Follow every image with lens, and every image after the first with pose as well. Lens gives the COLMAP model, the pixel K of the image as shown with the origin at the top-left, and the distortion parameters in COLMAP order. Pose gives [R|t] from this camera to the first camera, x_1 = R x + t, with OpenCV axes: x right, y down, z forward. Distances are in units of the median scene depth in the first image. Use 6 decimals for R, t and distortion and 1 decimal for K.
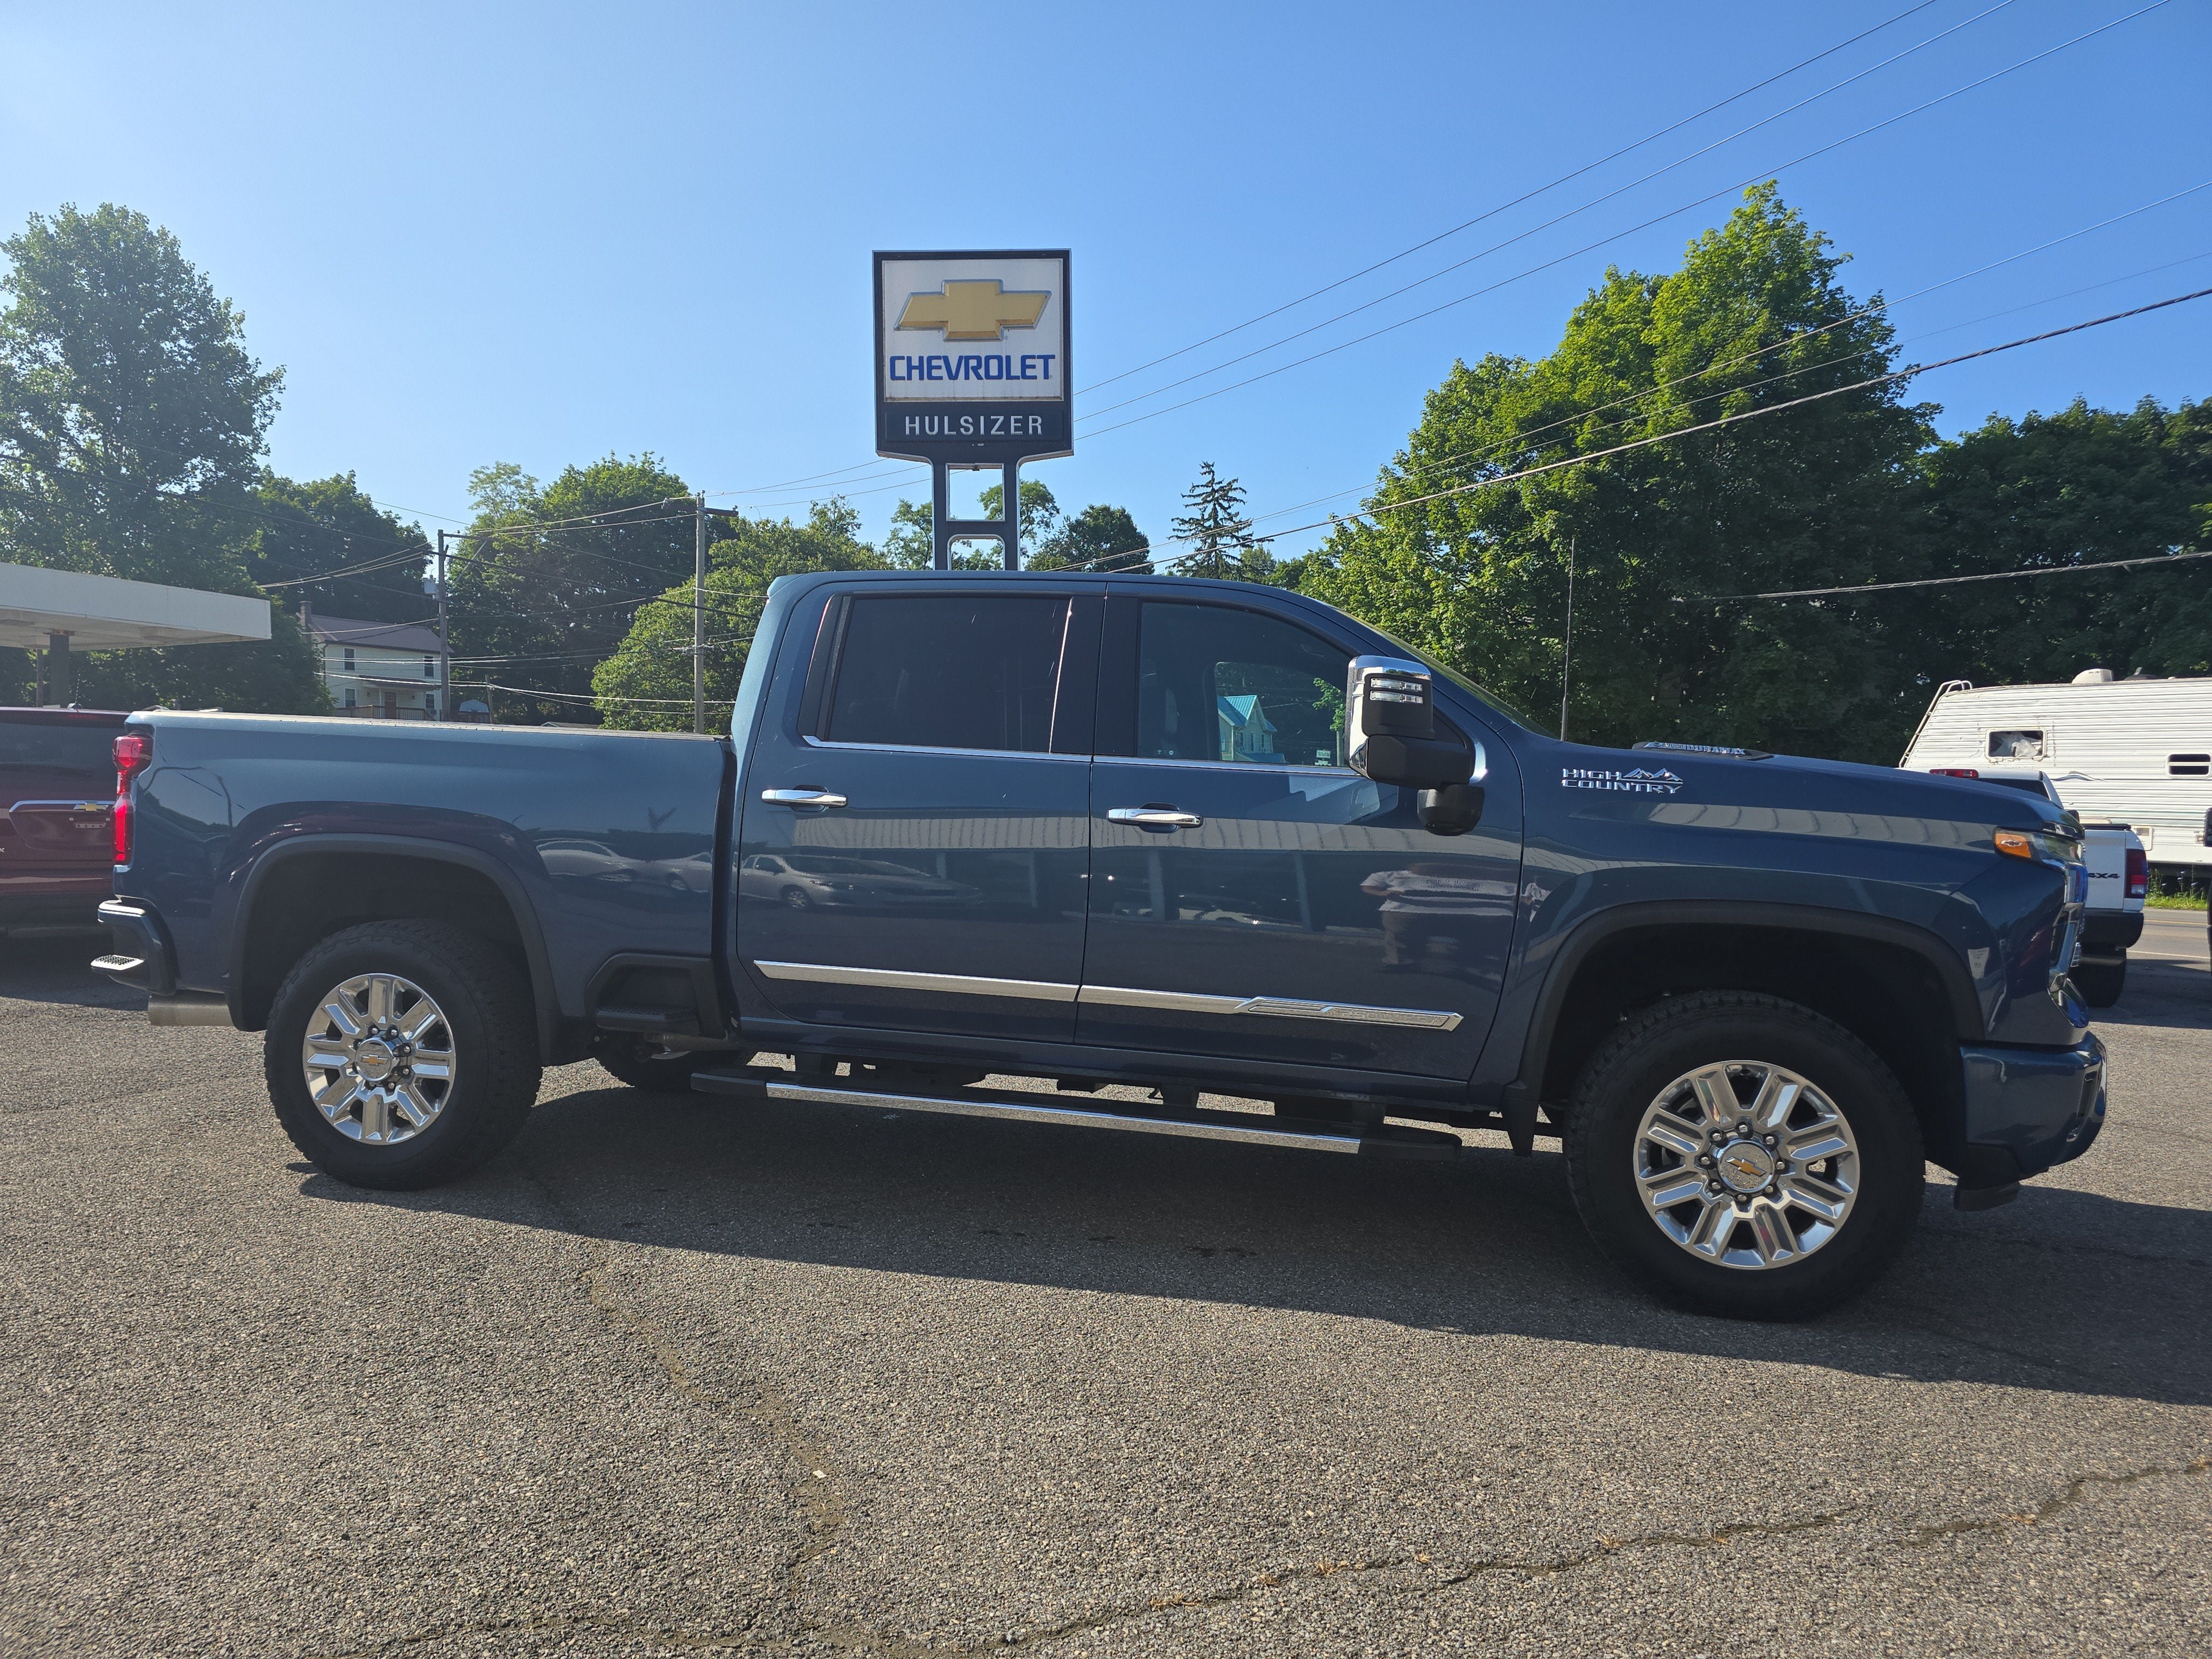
lens RADIAL K [[1487.3, 0, 1136.3], [0, 1487.3, 828.5], [0, 0, 1]] dist [0.046819, -0.036481]
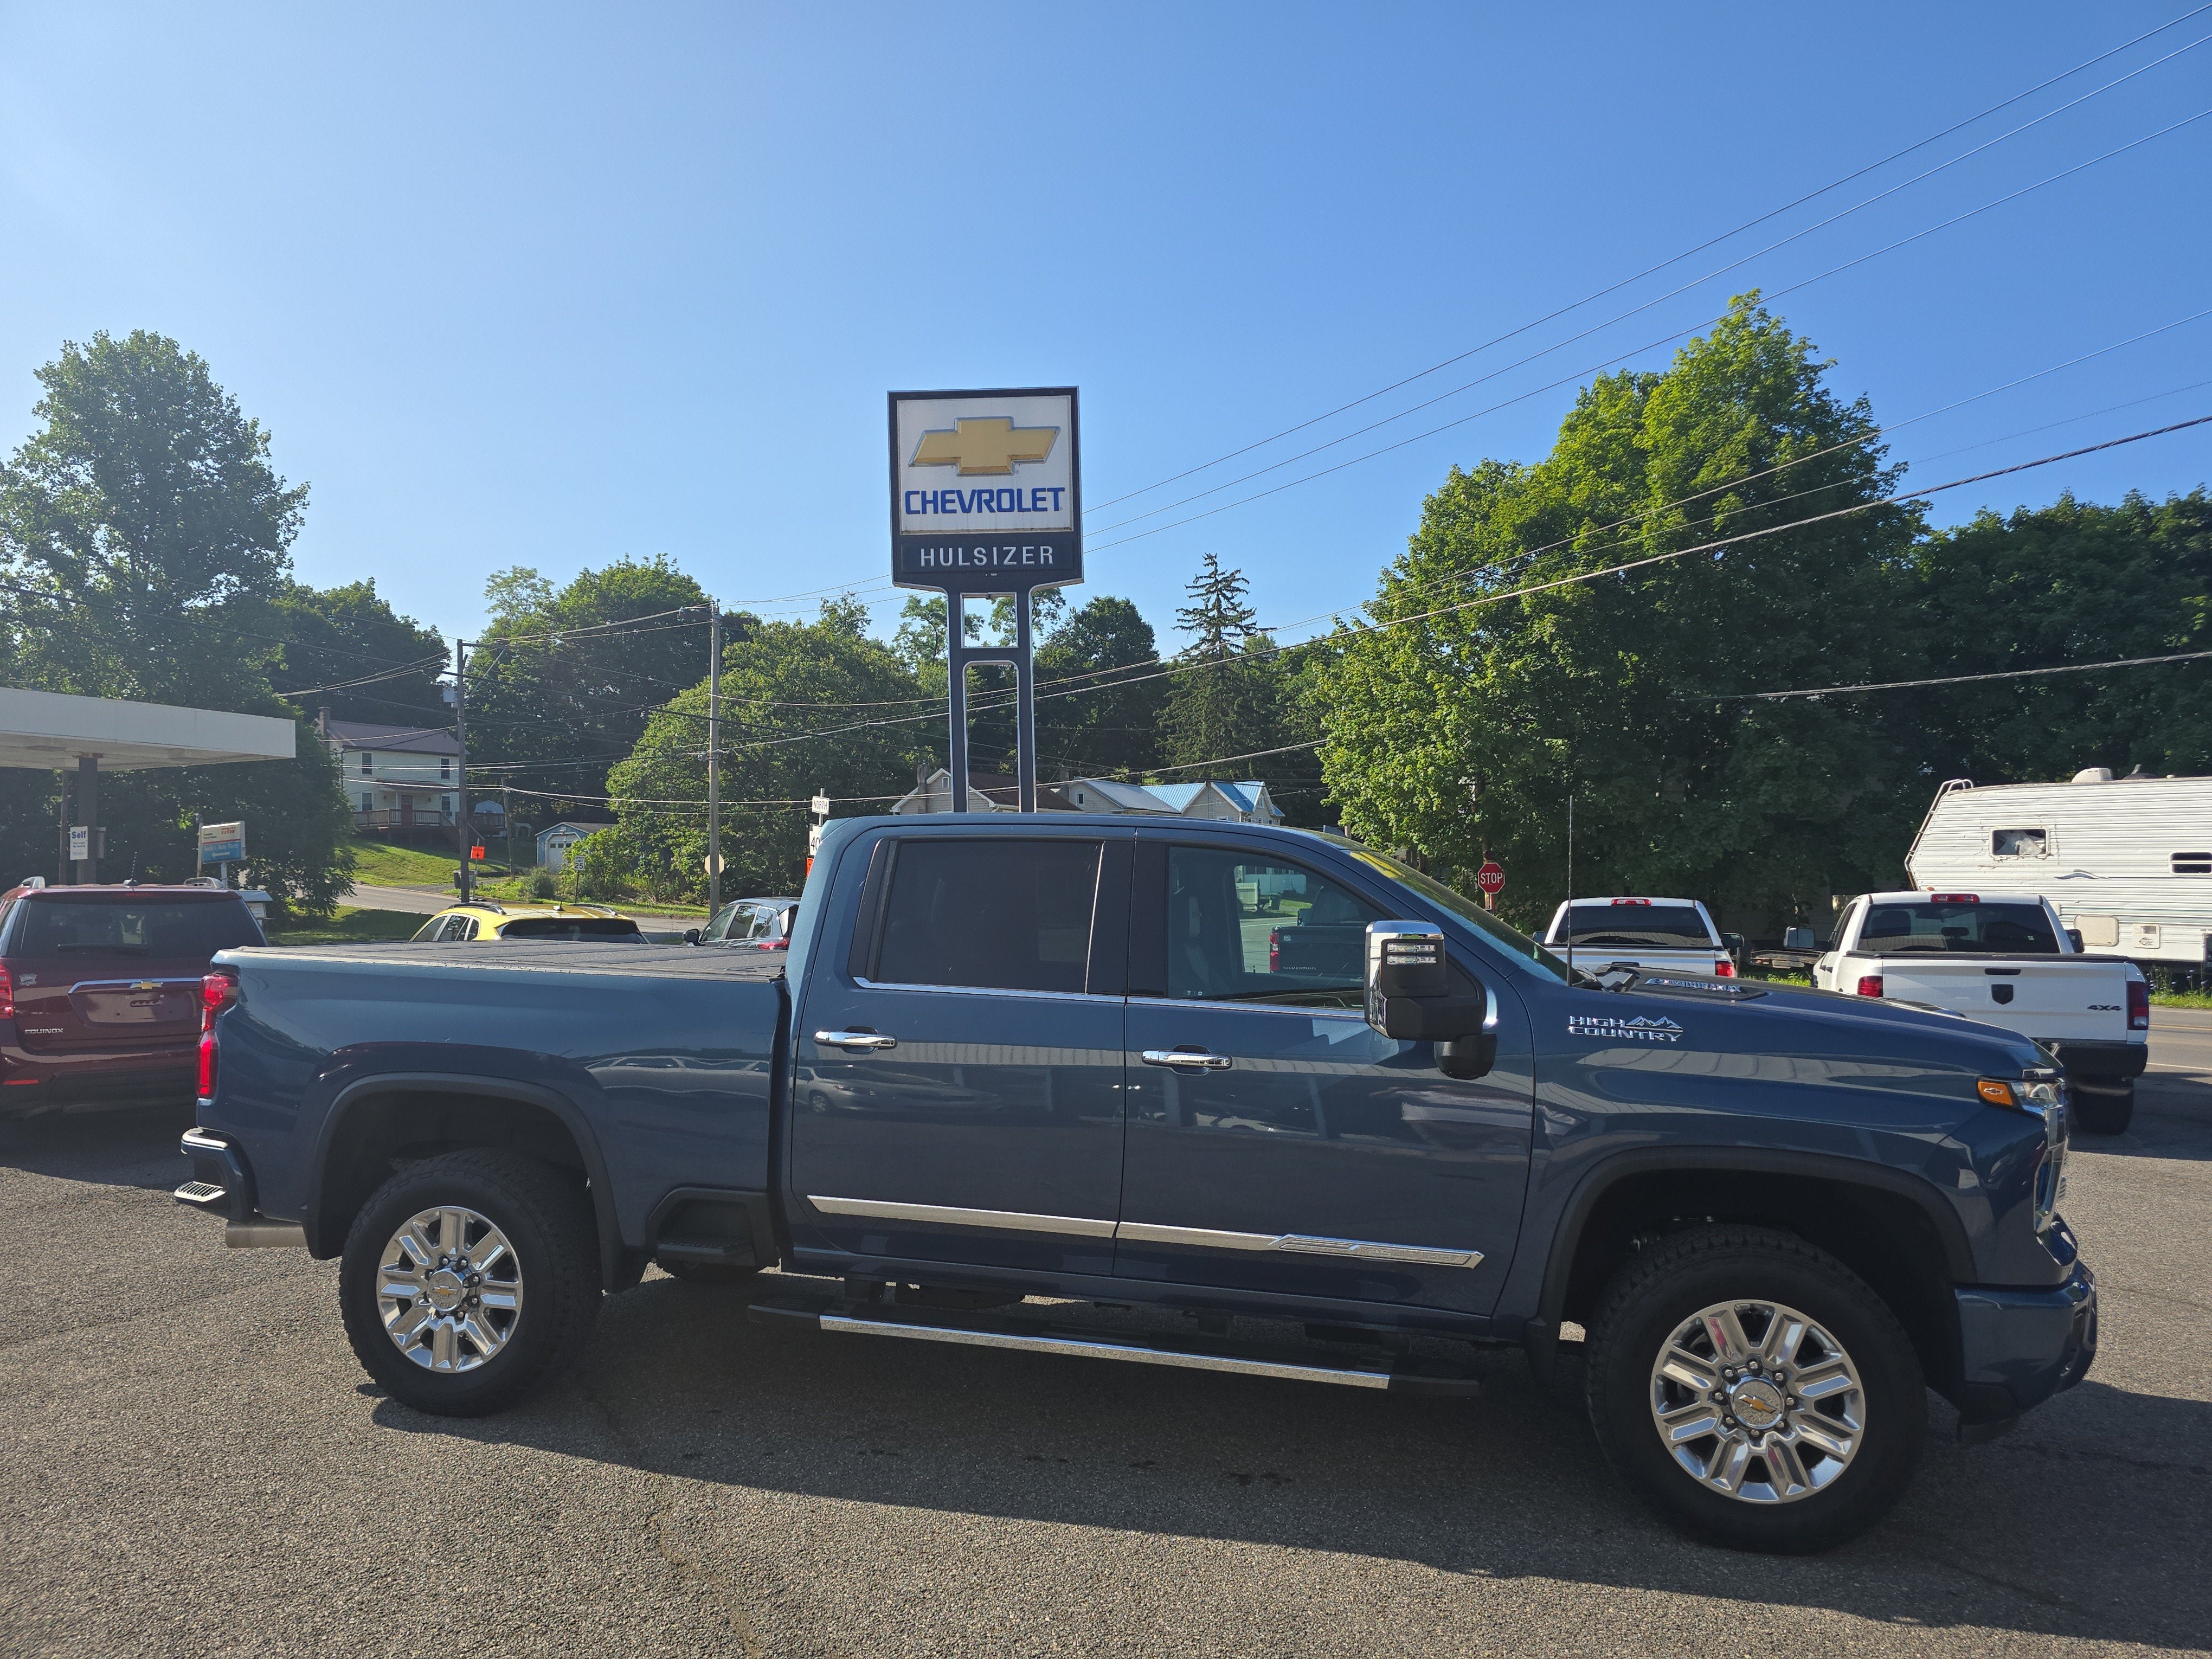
lens RADIAL K [[1484.0, 0, 1135.6], [0, 1484.0, 826.8], [0, 0, 1]] dist [0.050550, -0.038524]
pose [[0.999861, -0.015705, -0.005651, -0.001996], [0.015364, 0.998310, -0.056044, -0.014980], [0.006521, 0.055950, 0.998412, -0.009056]]
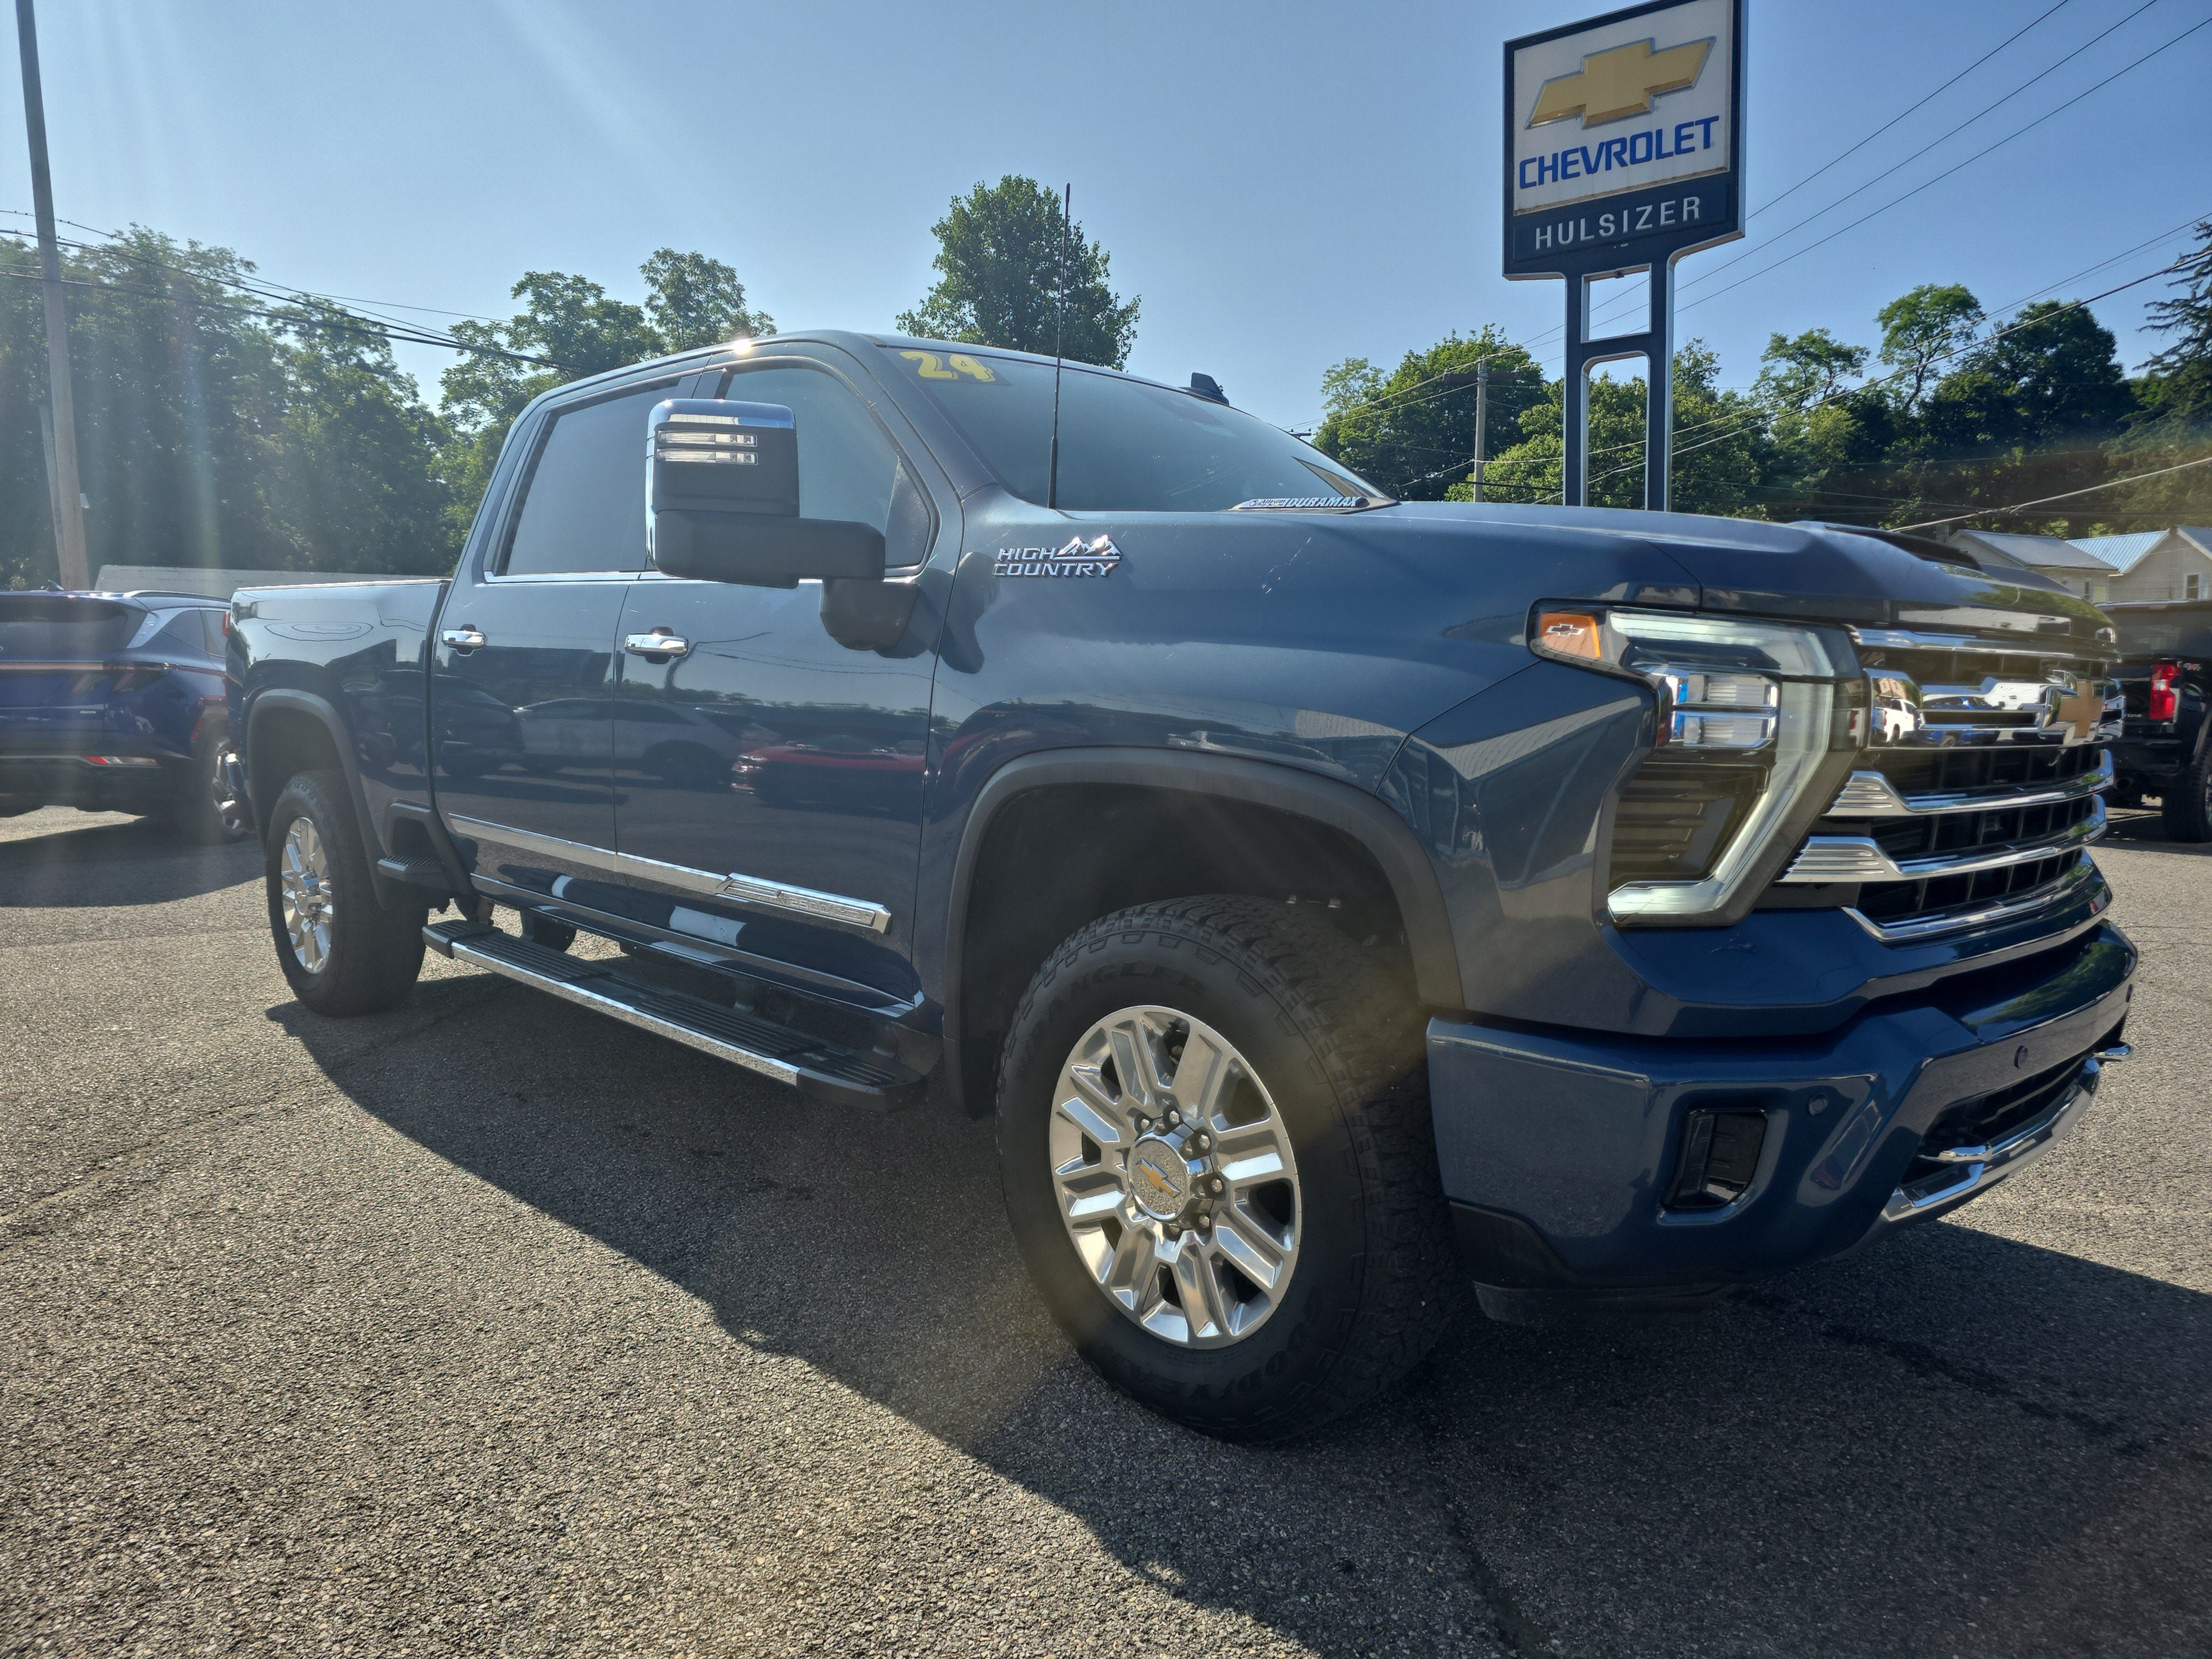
lens RADIAL K [[1535.4, 0, 1125.1], [0, 1535.4, 820.8], [0, 0, 1]] dist [0.049468, -0.036909]
pose [[0.841141, 0.022891, -0.540331, 0.087055], [0.014027, 0.997844, 0.064109, 0.004702], [0.540633, -0.061504, 0.839007, 0.056567]]
